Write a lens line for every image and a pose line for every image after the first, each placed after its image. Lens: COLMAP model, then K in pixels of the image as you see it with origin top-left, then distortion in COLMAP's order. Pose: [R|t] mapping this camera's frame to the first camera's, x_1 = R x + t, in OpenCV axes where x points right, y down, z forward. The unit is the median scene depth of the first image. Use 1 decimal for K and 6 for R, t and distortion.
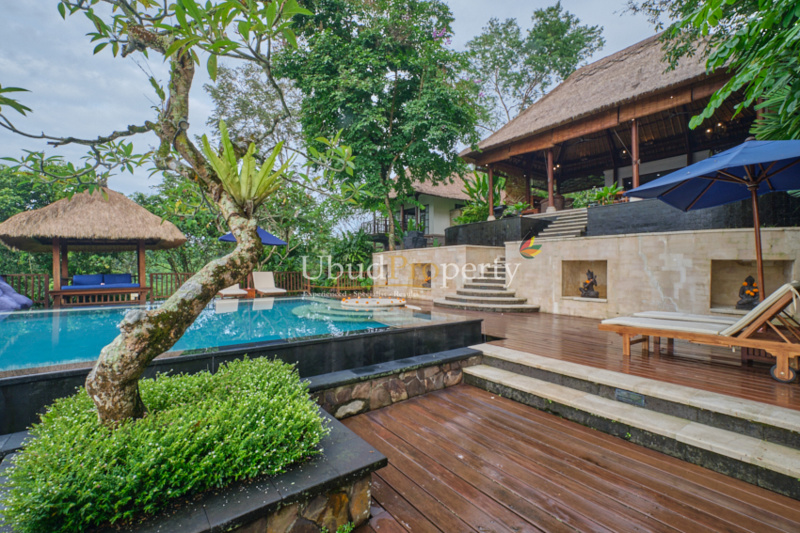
lens RADIAL K [[355.4, 0, 401.1], [0, 355.4, 265.1], [0, 0, 1]] dist [0.003685, -0.000167]
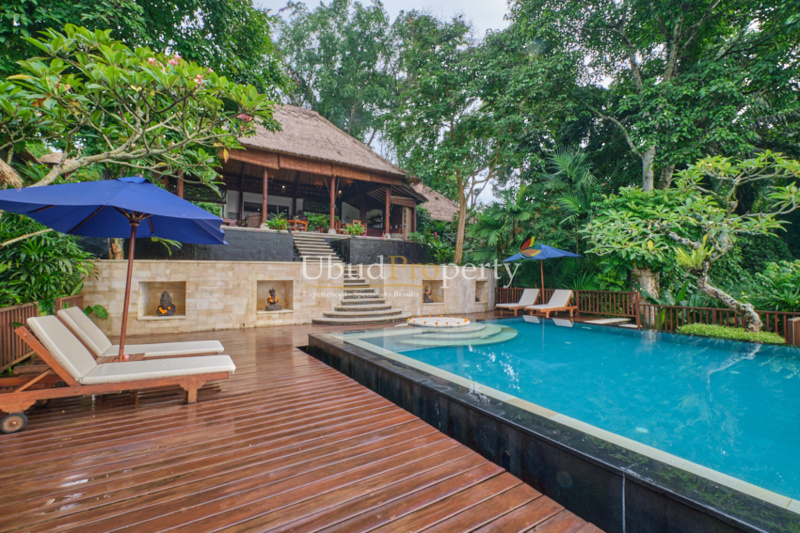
lens RADIAL K [[355.4, 0, 402.0], [0, 355.4, 271.7], [0, 0, 1]] dist [0.003685, -0.000167]
pose [[0.038121, 0.027440, 0.998896, -0.771810], [-0.006832, 0.999607, -0.027199, -0.004151], [-0.999250, -0.005788, 0.038294, 0.751856]]
